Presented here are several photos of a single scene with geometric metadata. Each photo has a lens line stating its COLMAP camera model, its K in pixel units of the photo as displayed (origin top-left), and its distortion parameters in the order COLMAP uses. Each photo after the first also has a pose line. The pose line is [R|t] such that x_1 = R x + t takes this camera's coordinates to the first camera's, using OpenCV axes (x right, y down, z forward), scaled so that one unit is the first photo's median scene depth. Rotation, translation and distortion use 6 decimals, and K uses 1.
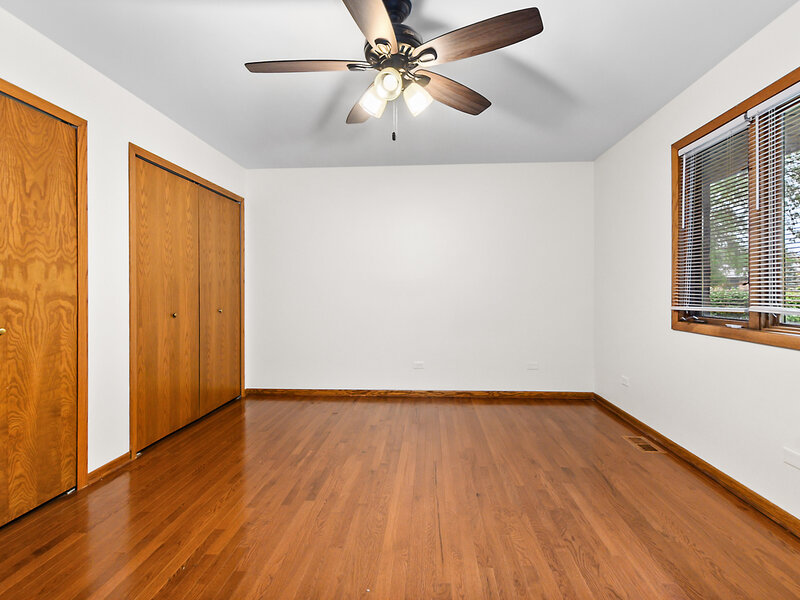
lens RADIAL K [[397.4, 0, 402.6], [0, 397.4, 293.9], [0, 0, 1]] dist [0.008974, -0.001208]
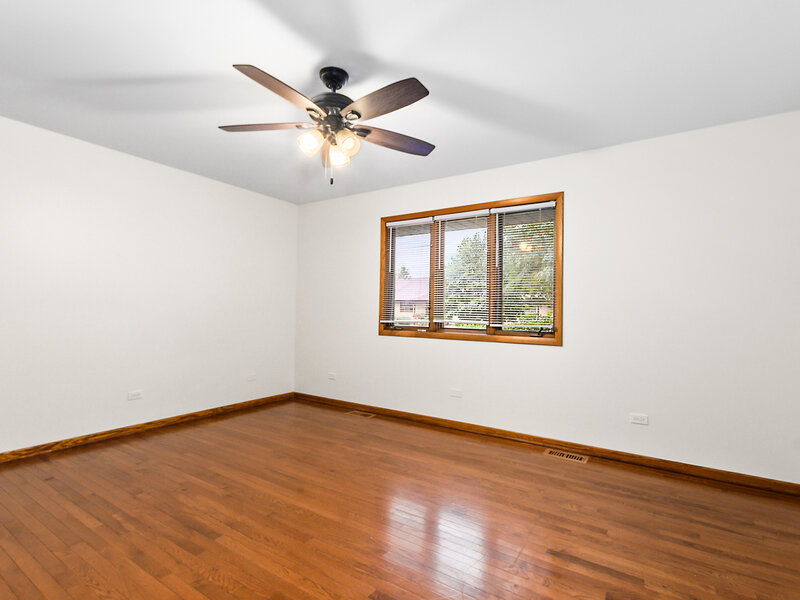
lens RADIAL K [[397.4, 0, 402.9], [0, 397.4, 306.4], [0, 0, 1]] dist [0.008974, -0.001208]
pose [[0.501764, 0.019444, 0.864786, -0.647069], [-0.008968, 0.999811, -0.017276, 0.002720], [-0.864958, 0.000913, 0.501843, 0.140817]]
